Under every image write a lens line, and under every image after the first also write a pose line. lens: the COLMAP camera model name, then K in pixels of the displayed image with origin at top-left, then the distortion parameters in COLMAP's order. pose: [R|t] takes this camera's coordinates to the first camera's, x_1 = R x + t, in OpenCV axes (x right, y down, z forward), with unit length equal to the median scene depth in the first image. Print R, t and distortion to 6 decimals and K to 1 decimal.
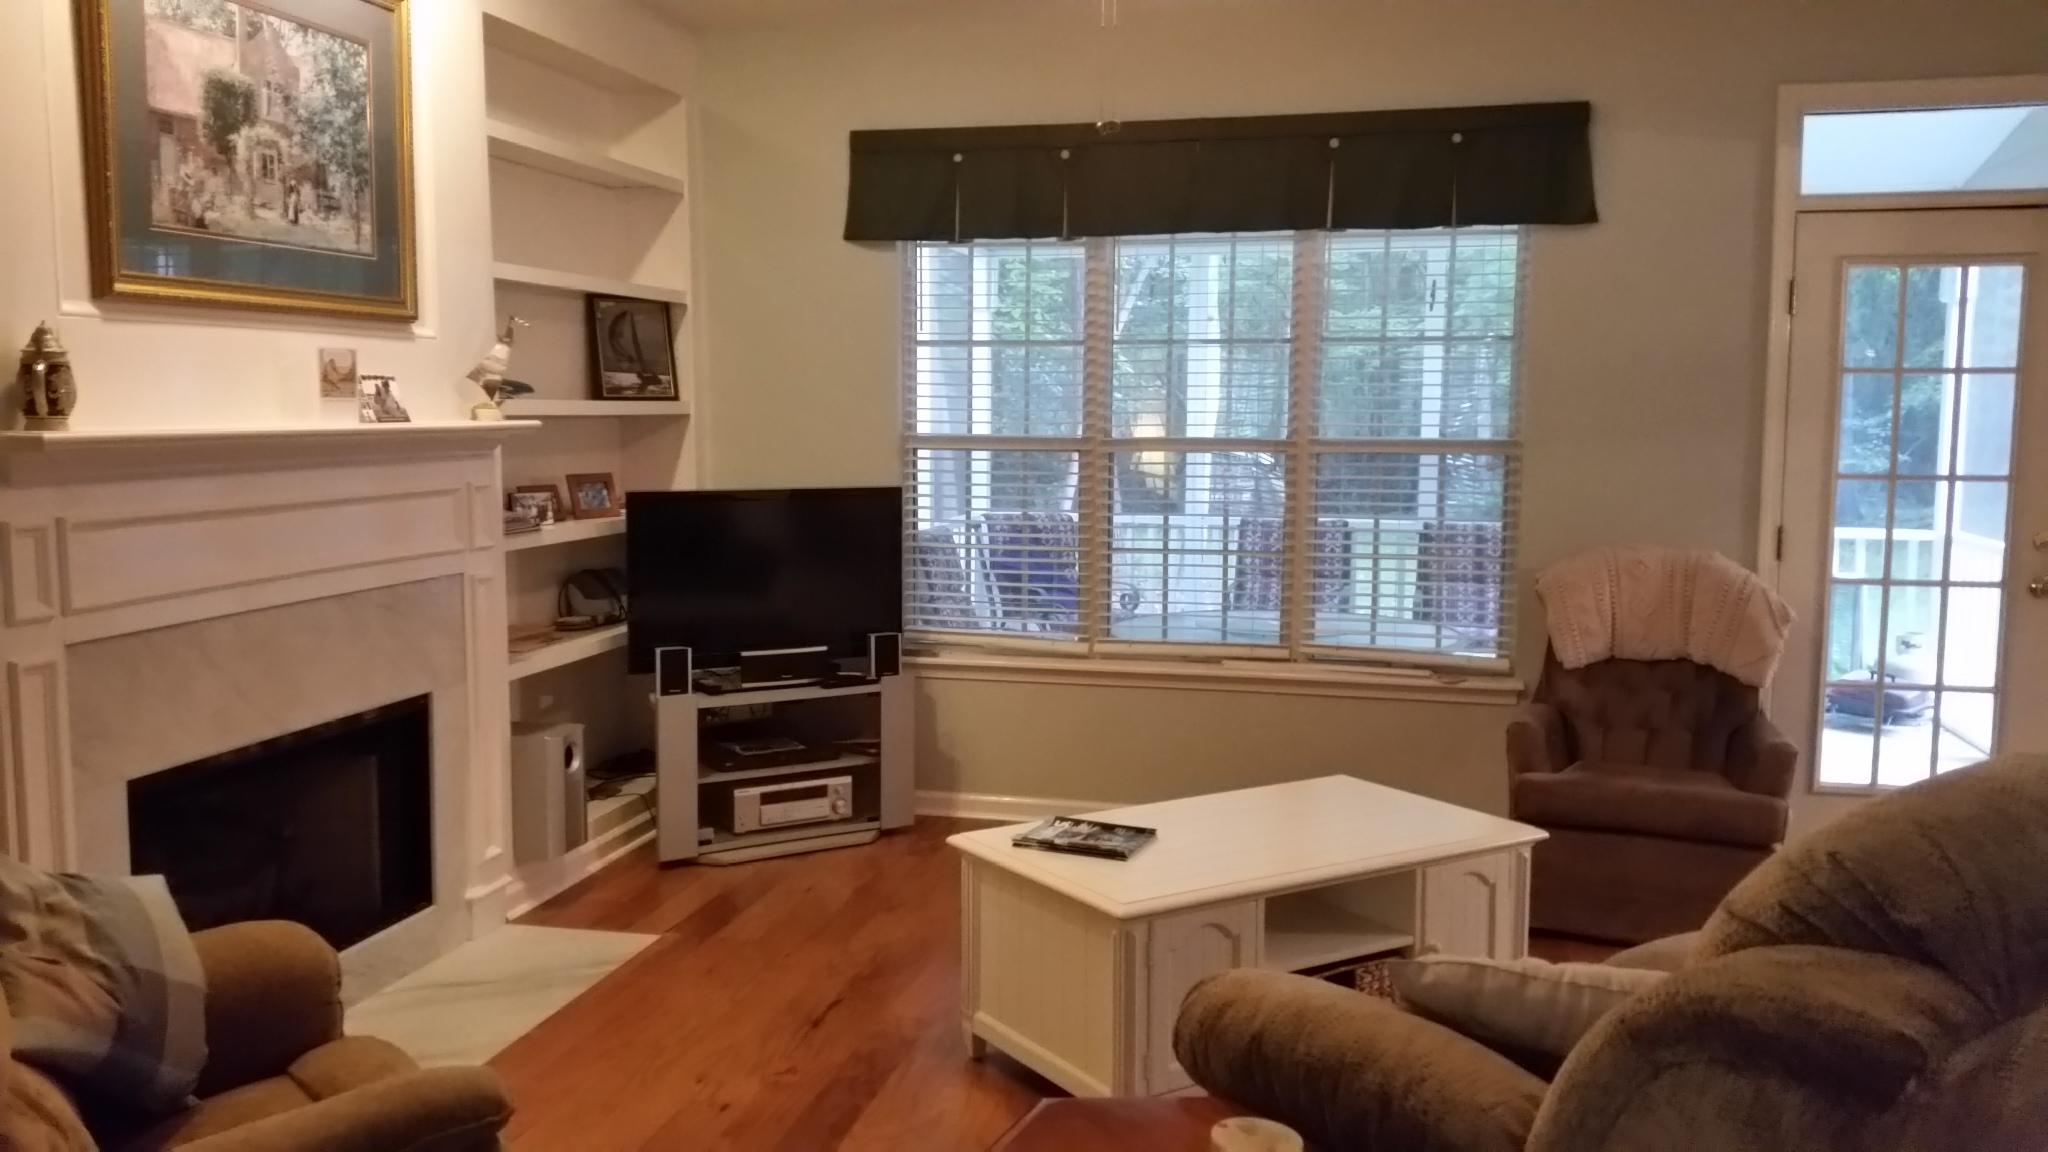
lens RADIAL K [[1671.5, 0, 1041.0], [0, 1671.5, 582.7], [0, 0, 1]] dist [0.096023, -0.137402]
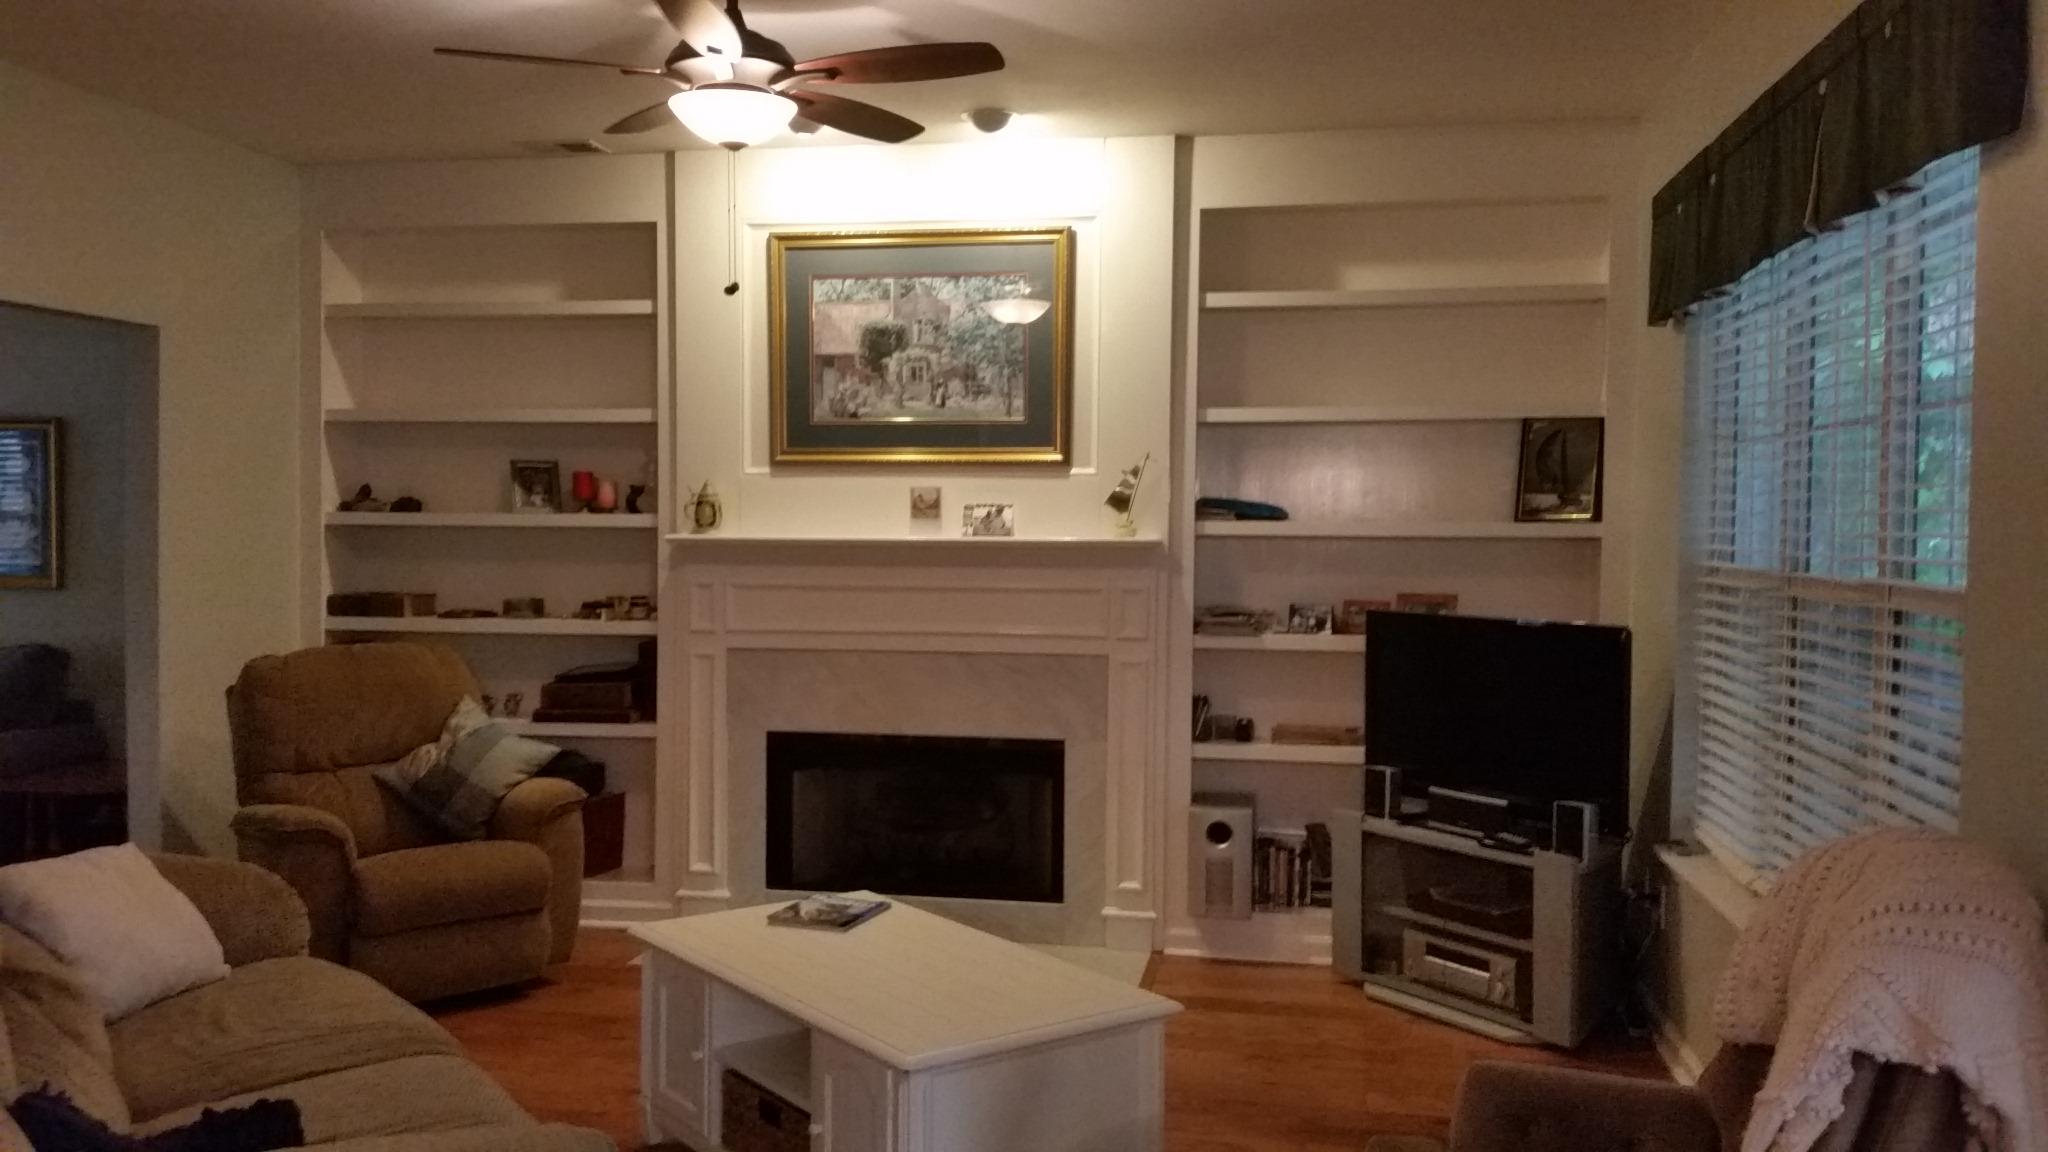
lens RADIAL K [[1671.5, 0, 1029.8], [0, 1671.5, 591.2], [0, 0, 1]] dist [0.096023, -0.137402]
pose [[0.040185, 0.037652, -0.998483, 1.077779], [-0.114528, 0.992877, 0.032831, -0.104510], [0.992607, 0.113035, 0.044211, 1.028355]]
